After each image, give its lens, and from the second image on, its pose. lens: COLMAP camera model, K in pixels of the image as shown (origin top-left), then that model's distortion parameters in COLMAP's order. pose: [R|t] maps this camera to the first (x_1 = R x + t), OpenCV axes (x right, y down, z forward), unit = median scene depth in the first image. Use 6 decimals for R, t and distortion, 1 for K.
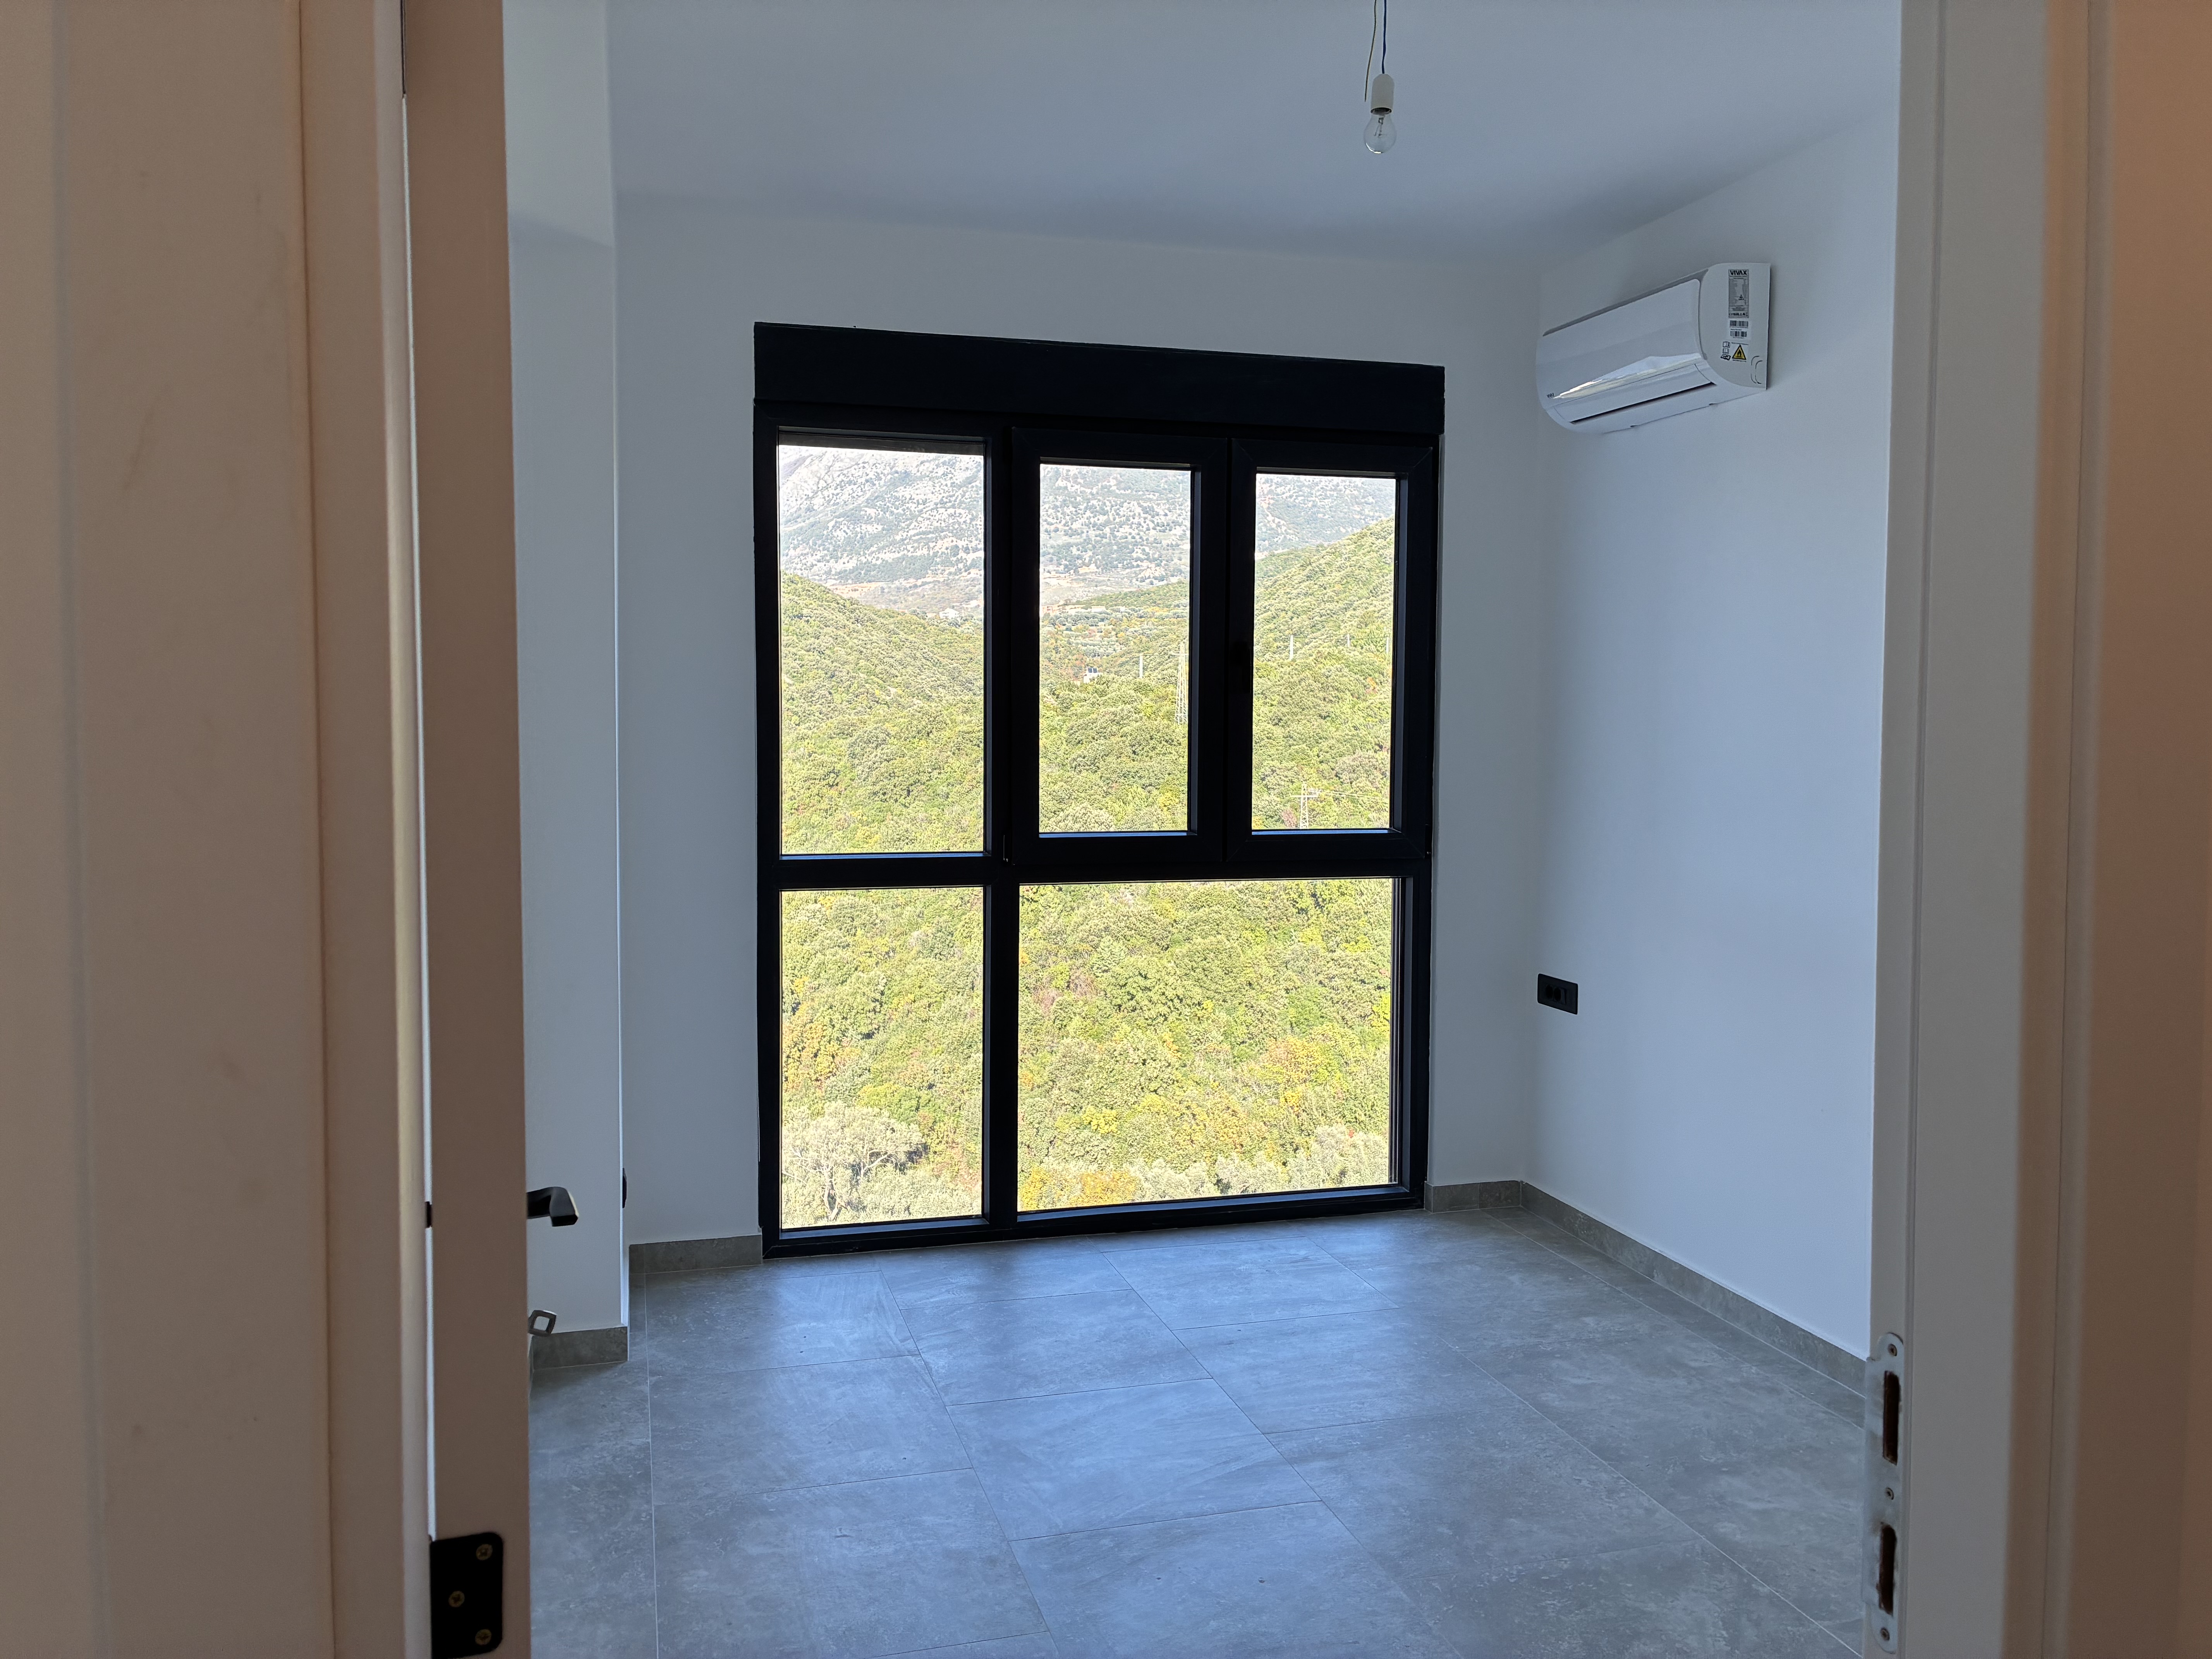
lens RADIAL K [[1900.3, 0, 1093.3], [0, 1900.3, 817.1], [0, 0, 1]] dist [0.034932, 0.009928]
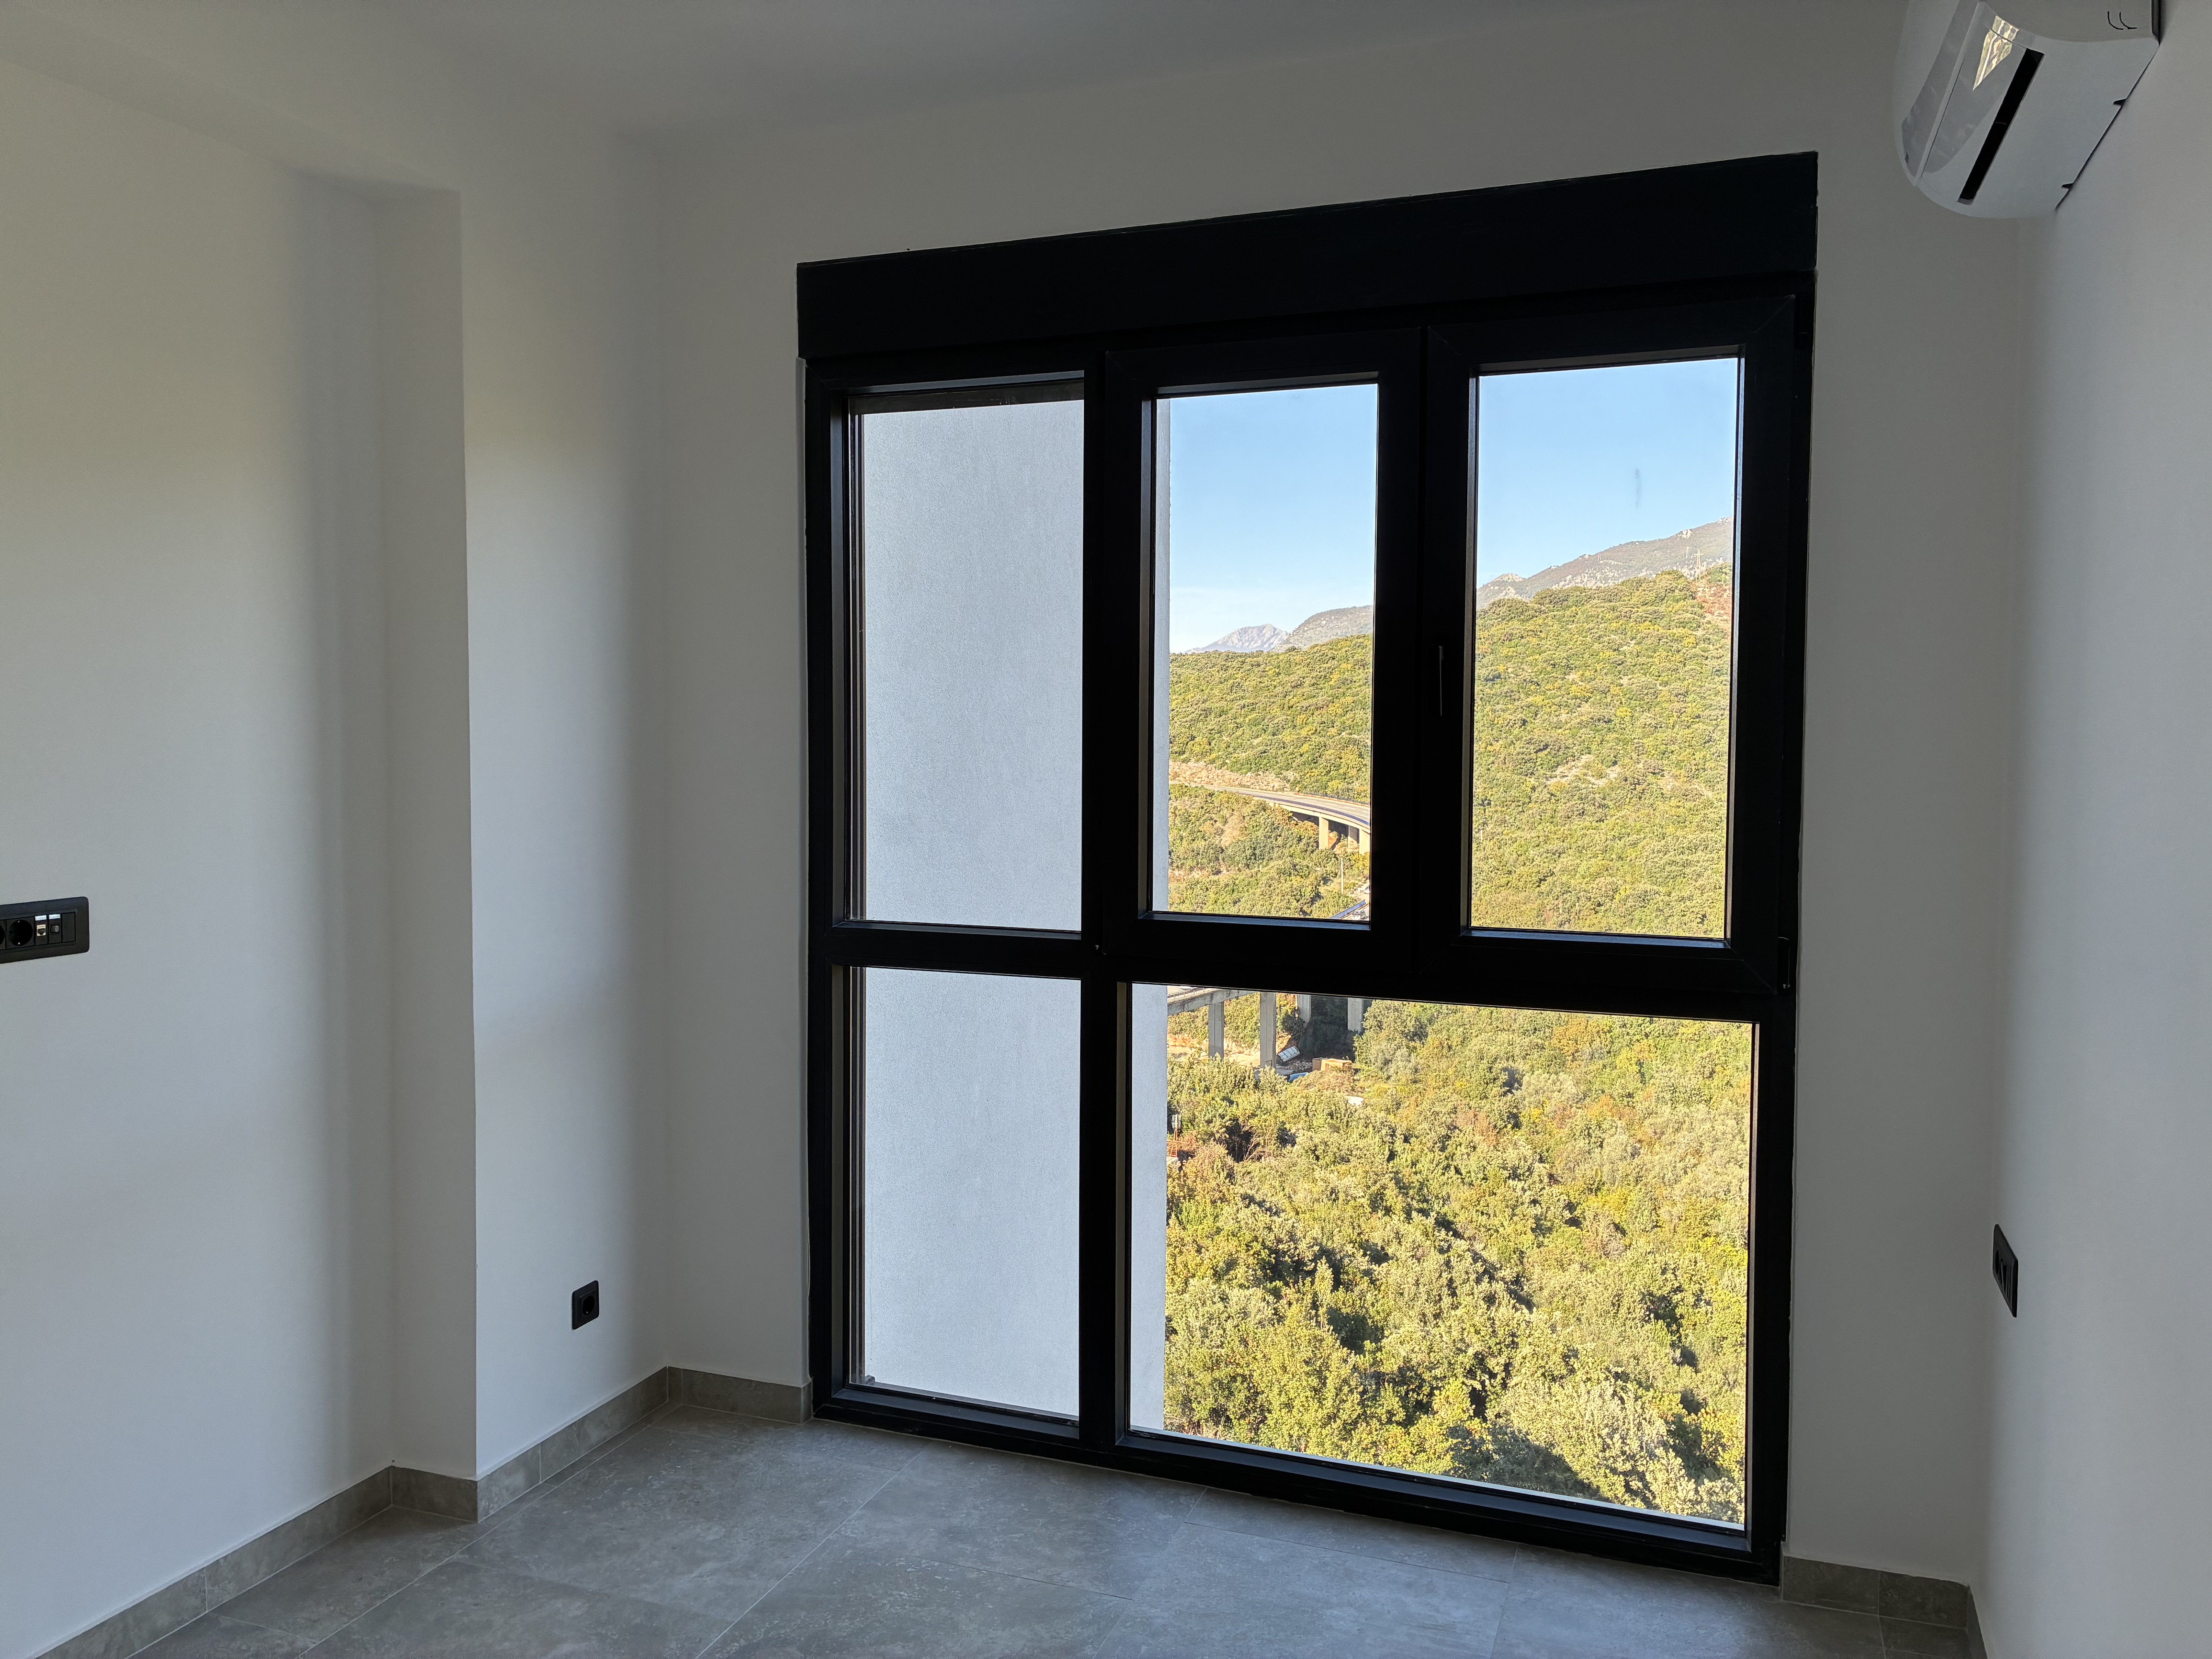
lens RADIAL K [[1677.2, 0, 1117.6], [0, 1677.2, 818.9], [0, 0, 1]] dist [0.037391, -0.032853]
pose [[0.788526, 0.028145, -0.614357, 0.353739], [-0.036023, 0.999351, -0.000452, -0.026513], [0.613946, 0.022487, 0.789028, 0.489907]]
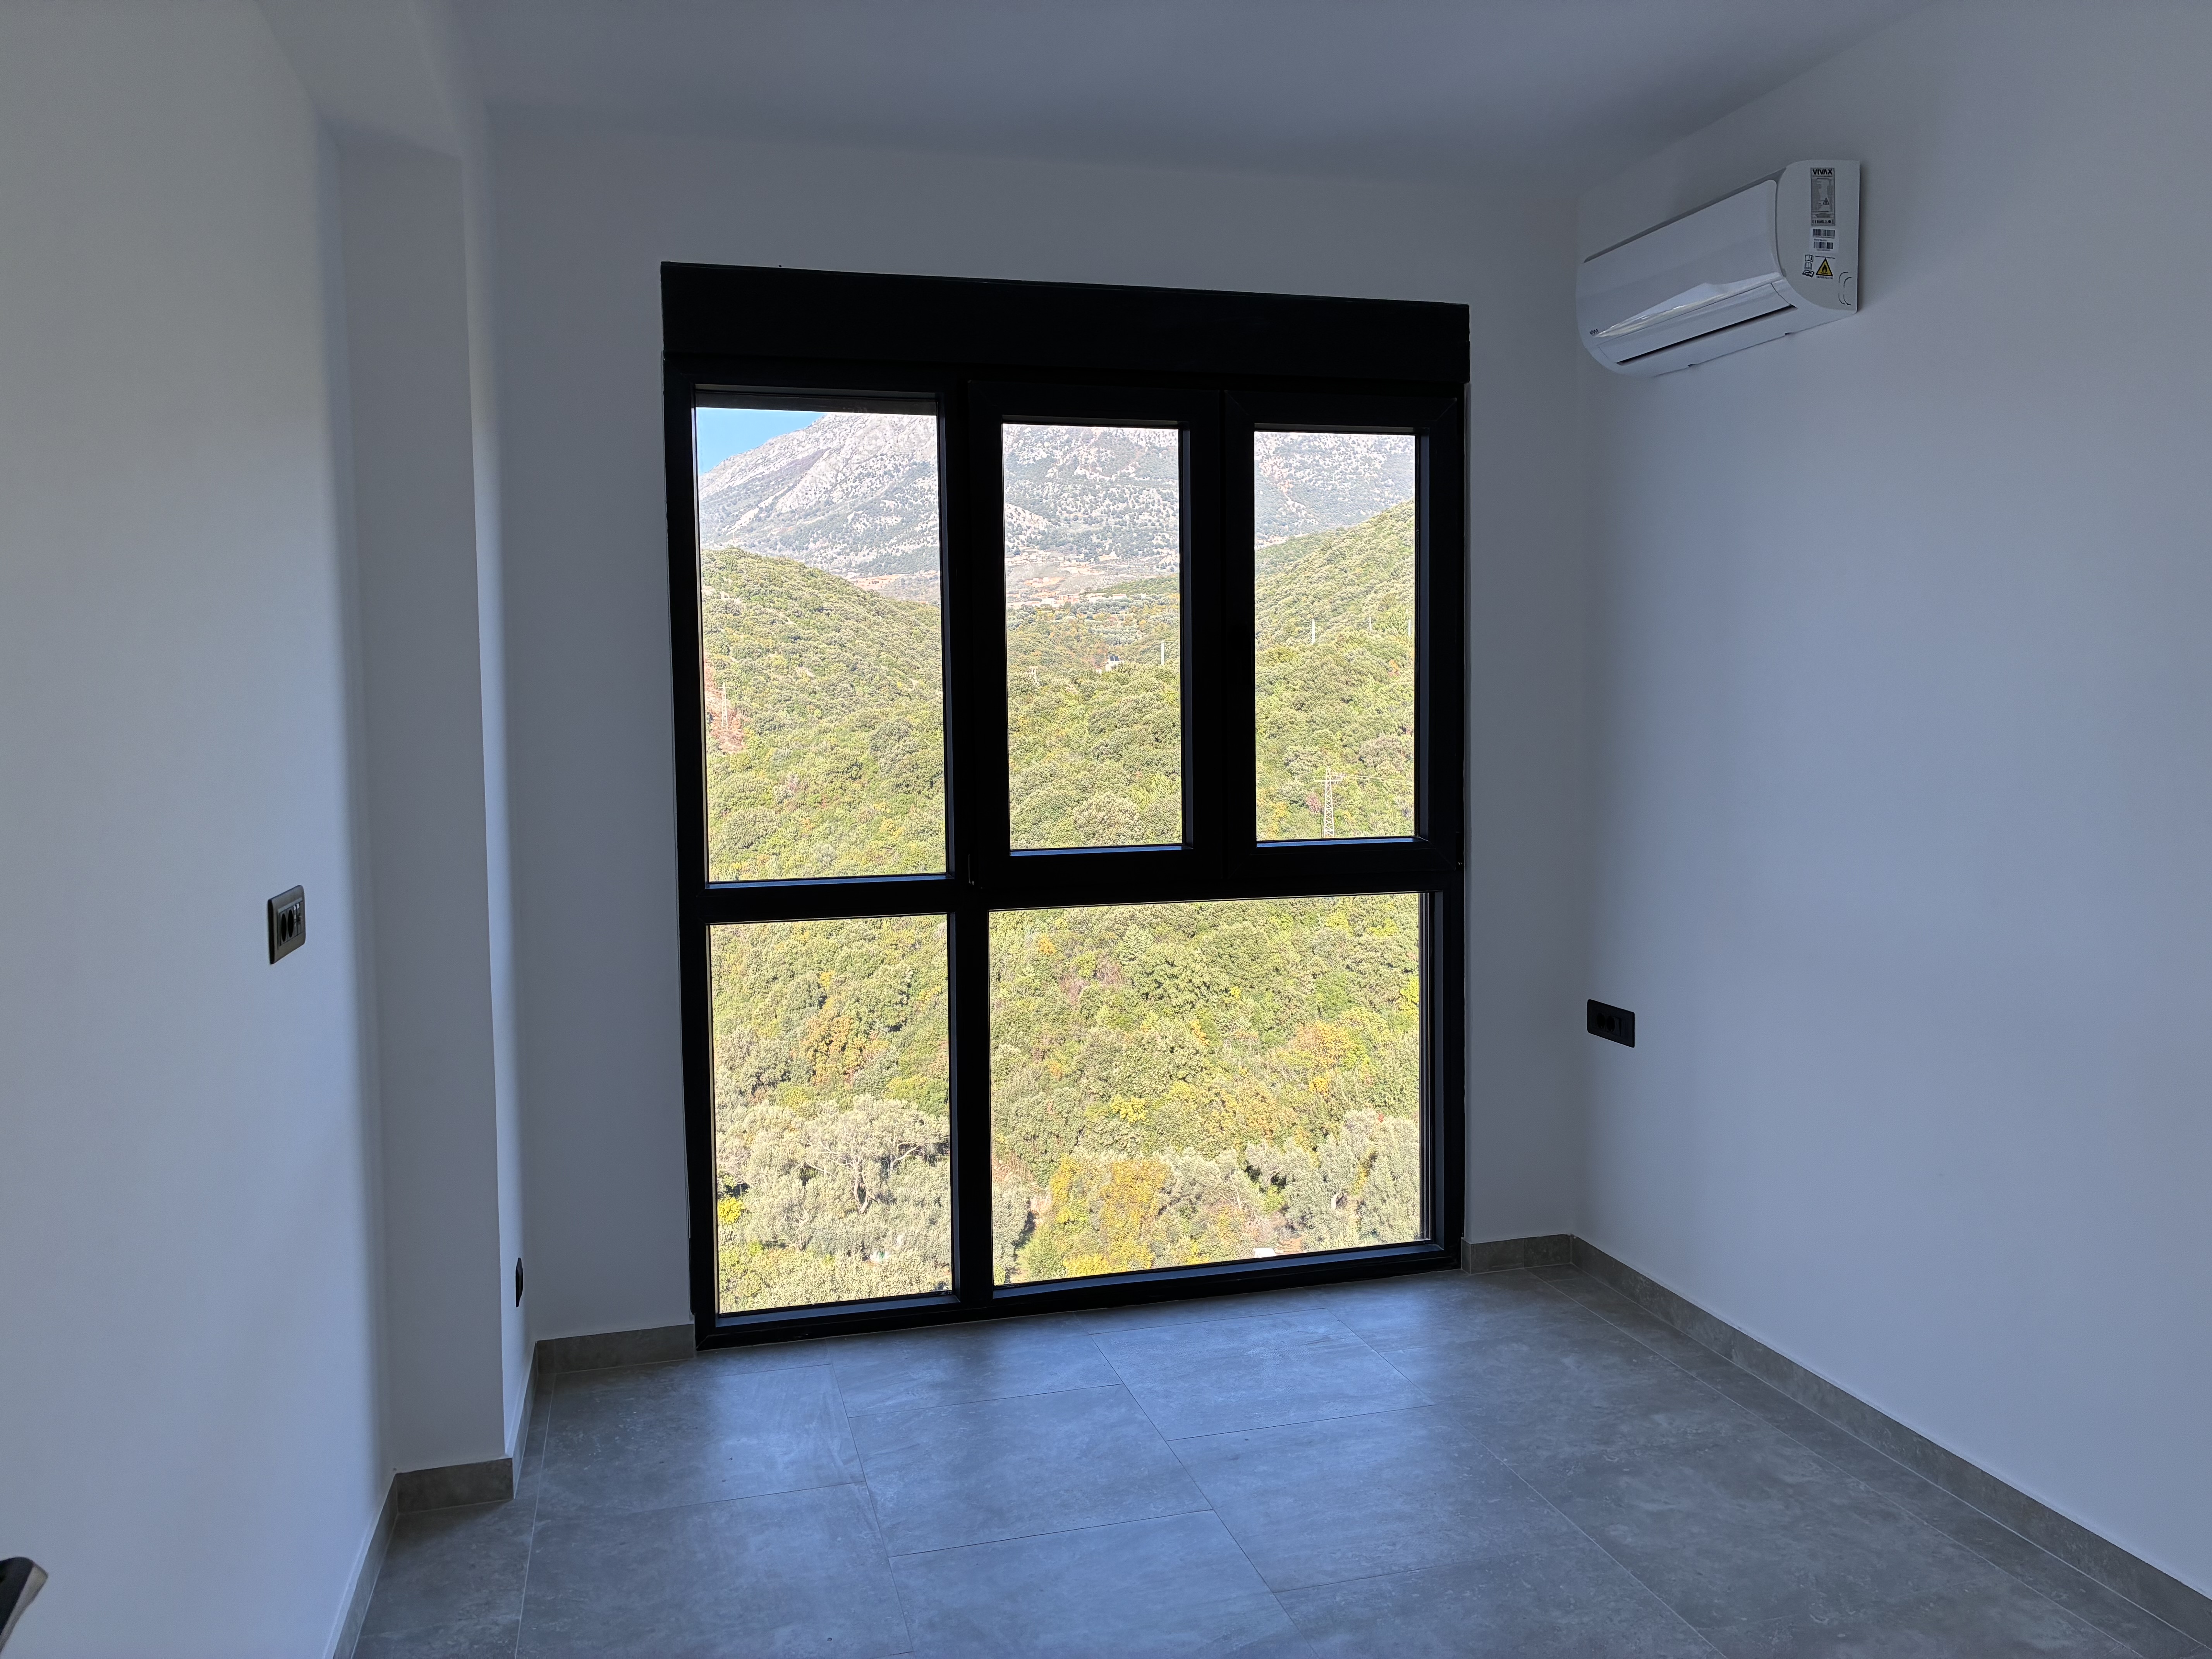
lens RADIAL K [[1827.9, 0, 1109.2], [0, 1827.9, 813.6], [0, 0, 1]] dist [0.031621, -0.011318]
pose [[0.999786, -0.017660, -0.010801, 0.026174], [0.017746, 0.999811, 0.007957, -0.014457], [0.010659, -0.008147, 0.999910, 0.167458]]
